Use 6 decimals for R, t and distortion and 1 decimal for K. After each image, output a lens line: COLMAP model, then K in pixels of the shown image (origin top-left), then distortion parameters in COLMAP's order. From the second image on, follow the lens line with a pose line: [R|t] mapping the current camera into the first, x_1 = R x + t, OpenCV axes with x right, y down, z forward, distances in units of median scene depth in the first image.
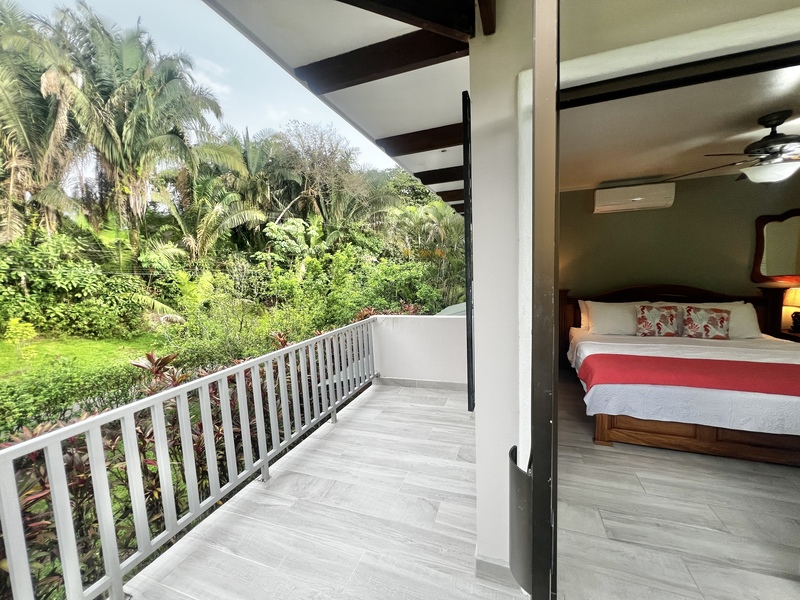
lens RADIAL K [[321.4, 0, 399.9], [0, 321.4, 297.9], [0, 0, 1]] dist [-0.001357, 0.000029]
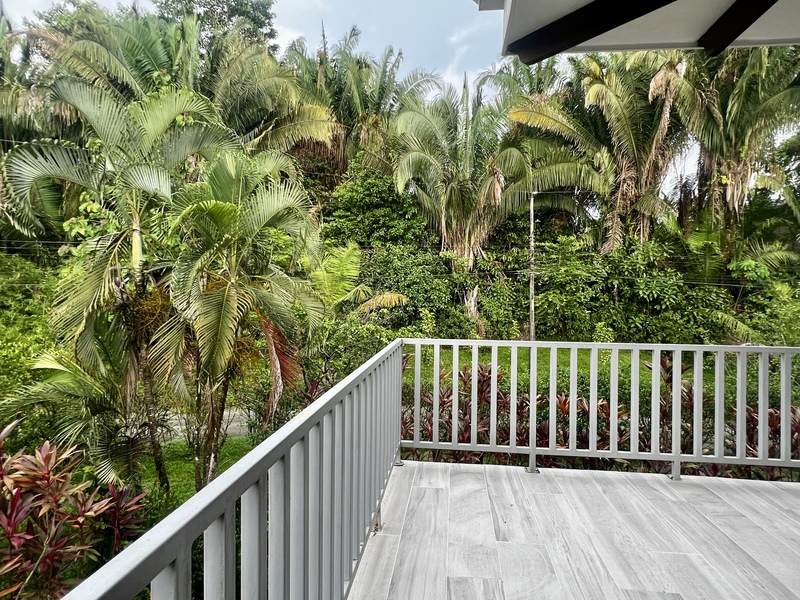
lens RADIAL K [[473.2, 0, 400.0], [0, 473.2, 300.0], [0, 0, 1]] dist [-0.001181, -0.000368]
pose [[0.237694, 0.049029, -0.970102, 0.118558], [-0.109837, 0.993676, 0.023308, 0.021058], [0.965110, 0.101013, 0.241576, -0.021469]]
